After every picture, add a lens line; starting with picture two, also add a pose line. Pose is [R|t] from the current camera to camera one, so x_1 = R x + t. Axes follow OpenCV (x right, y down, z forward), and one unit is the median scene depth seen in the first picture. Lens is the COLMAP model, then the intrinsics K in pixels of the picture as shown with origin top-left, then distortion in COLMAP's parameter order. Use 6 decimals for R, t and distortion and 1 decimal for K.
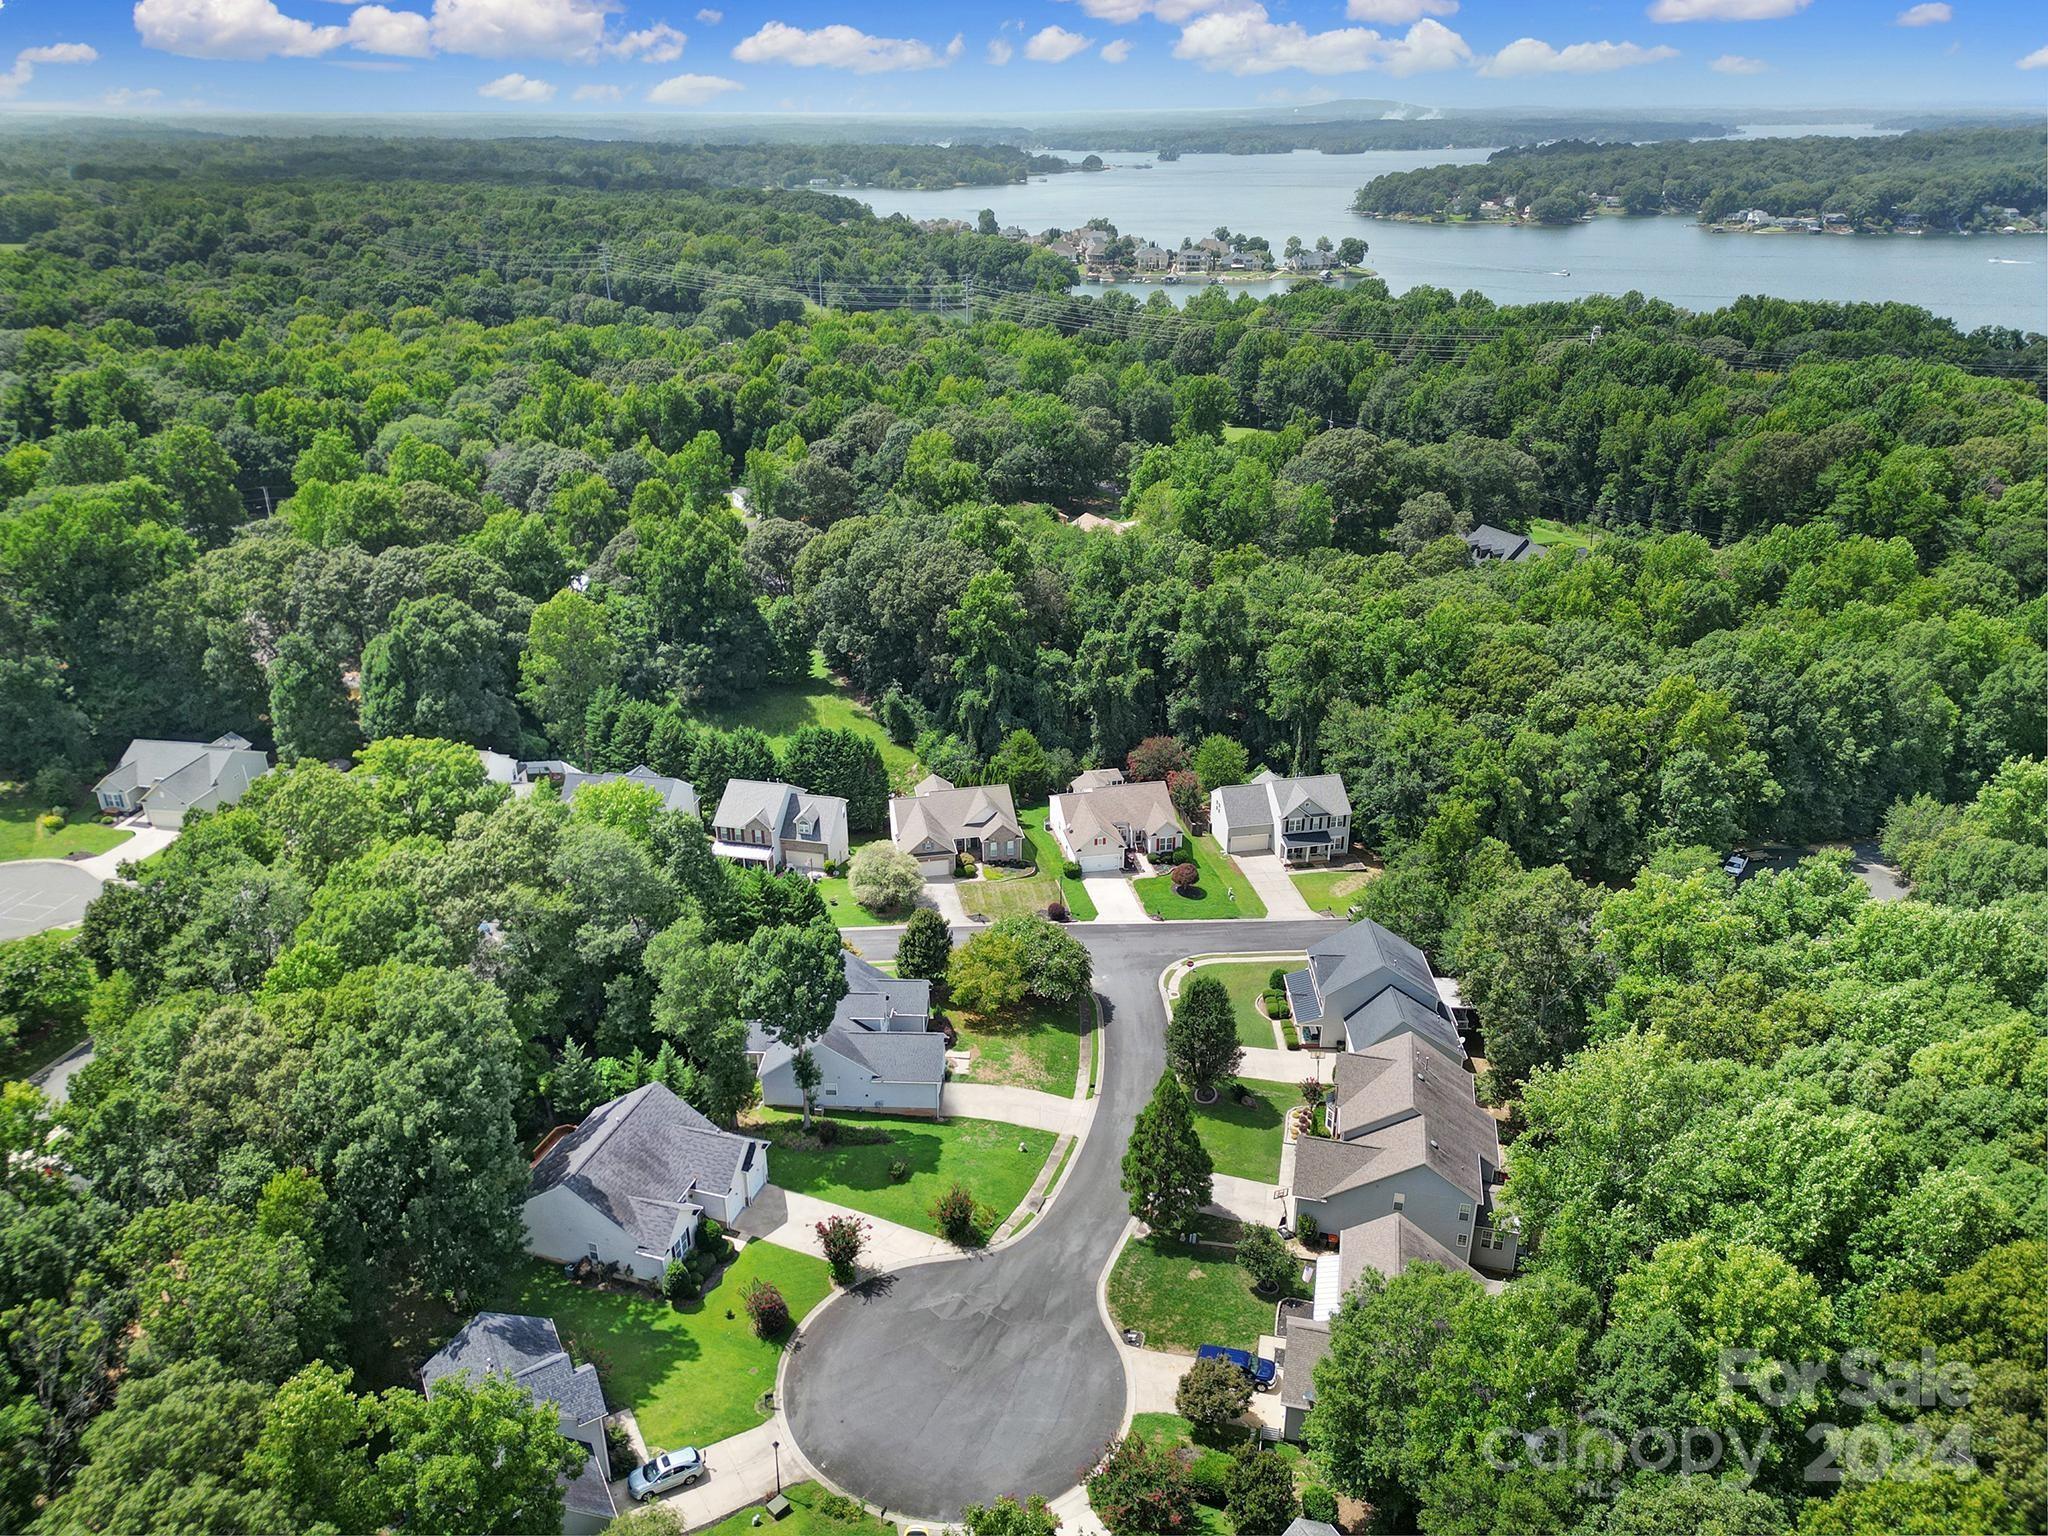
lens RADIAL K [[1439.8, 0, 1017.2], [0, 1439.8, 768.9], [0, 0, 1]] dist [0.074172, -0.082542]
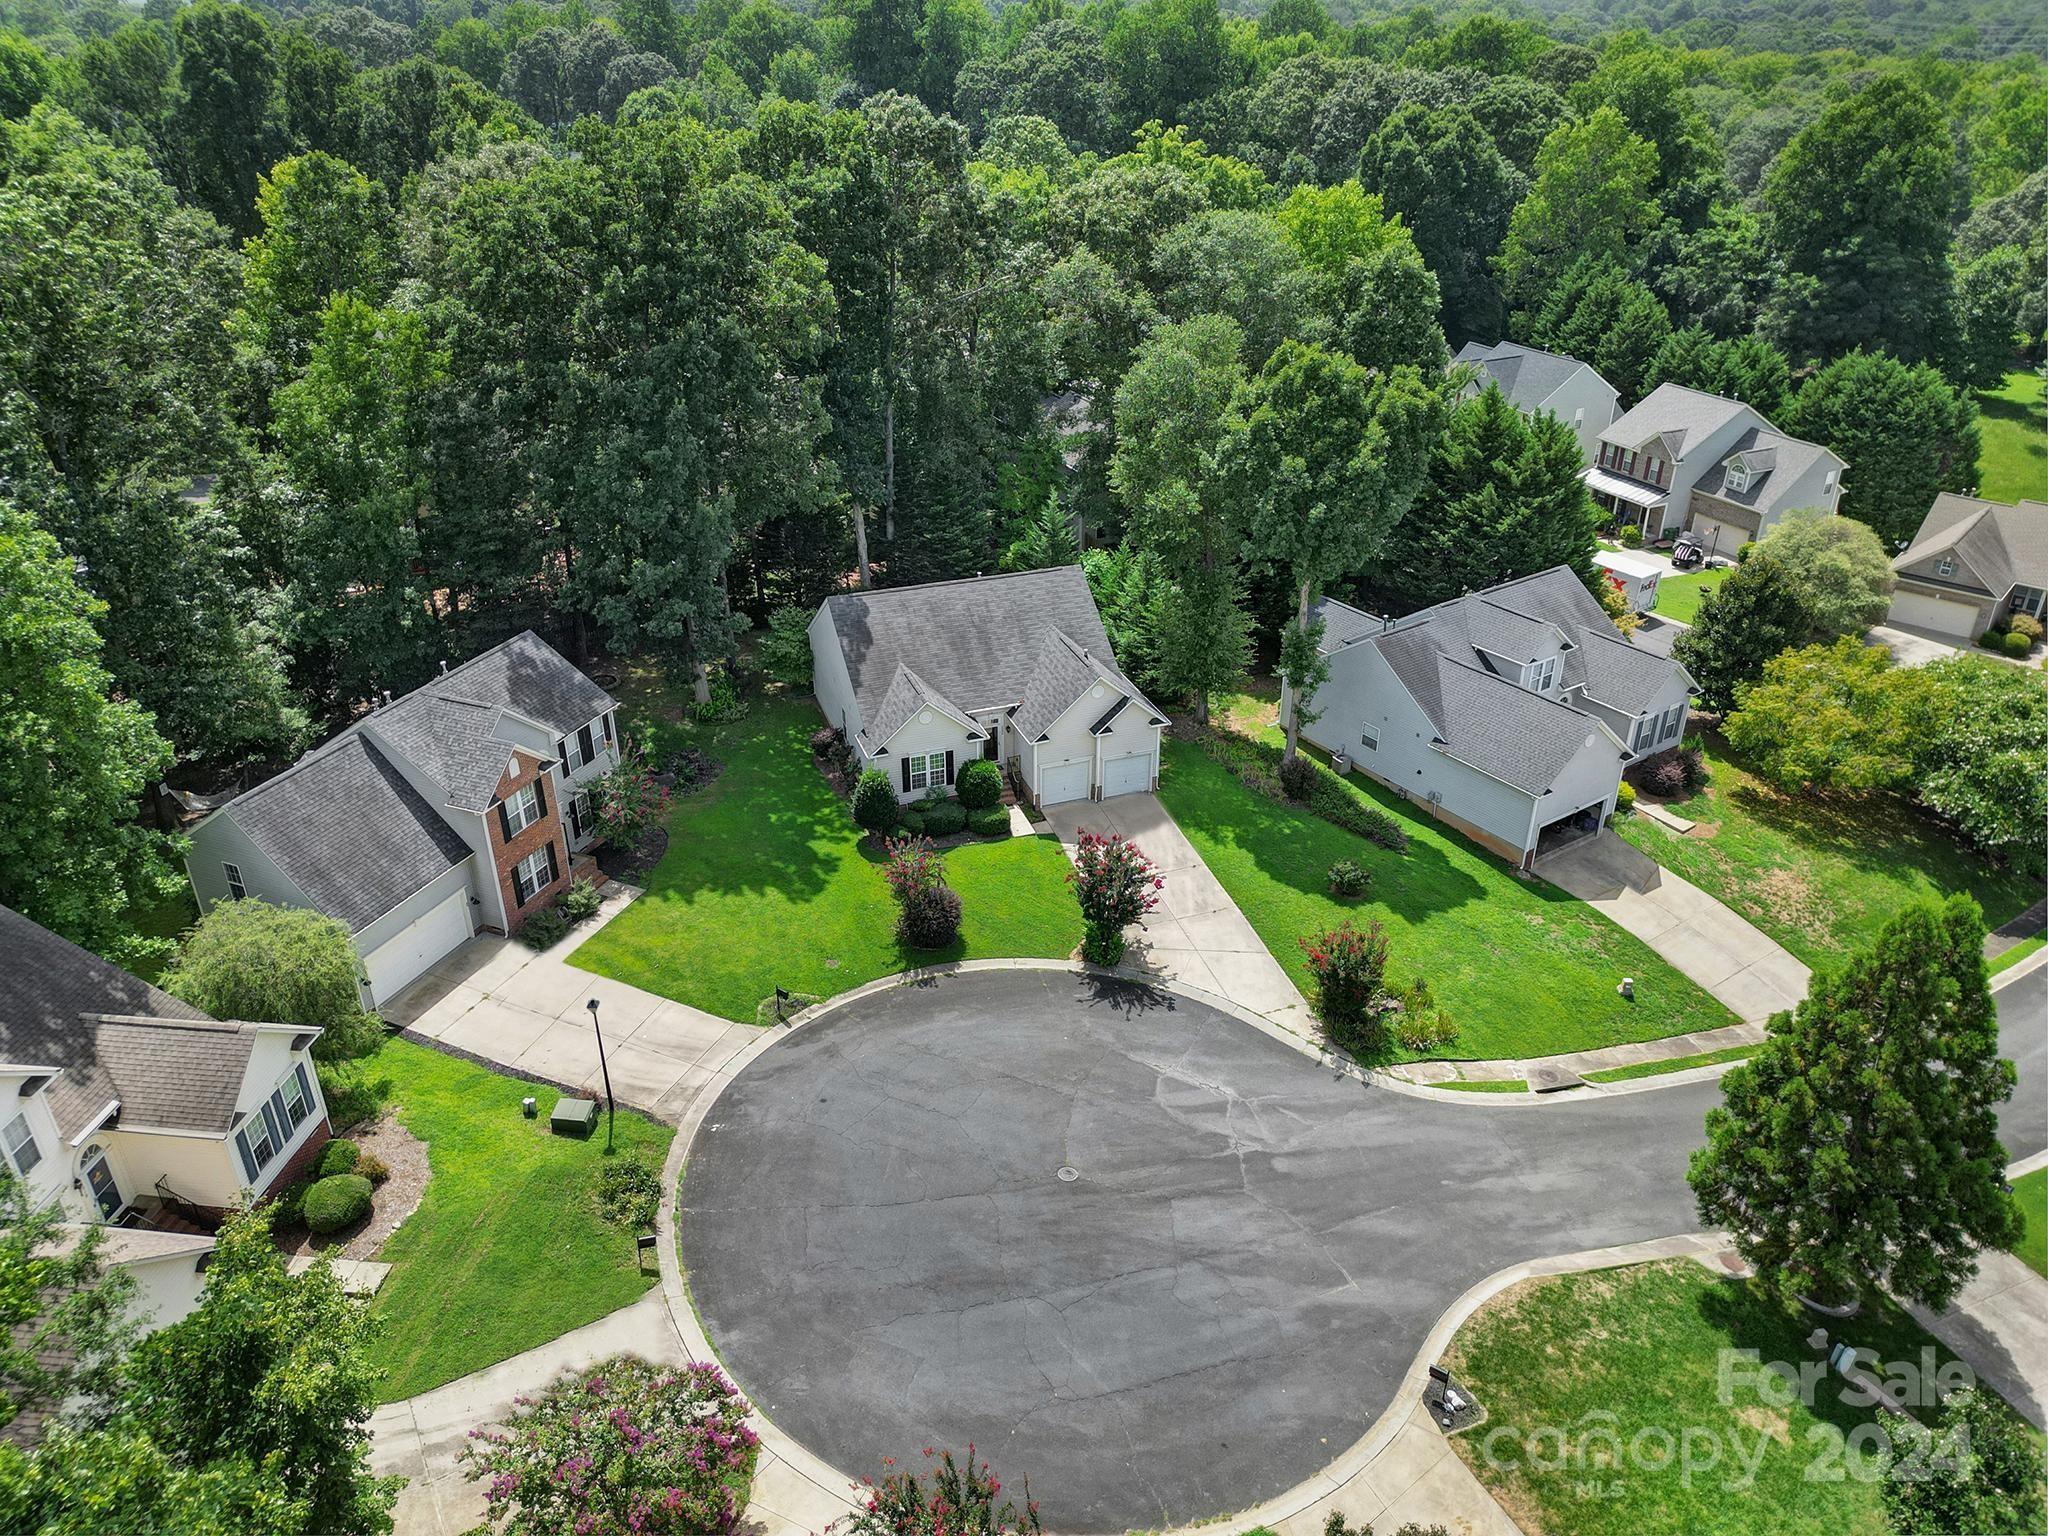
lens RADIAL K [[1439.8, 0, 1017.2], [0, 1439.8, 768.9], [0, 0, 1]] dist [0.074172, -0.082542]
pose [[0.610457, 0.381494, -0.694121, 0.112181], [-0.330104, 0.919165, 0.214865, 0.100926], [0.719982, 0.097966, 0.687044, 0.333155]]
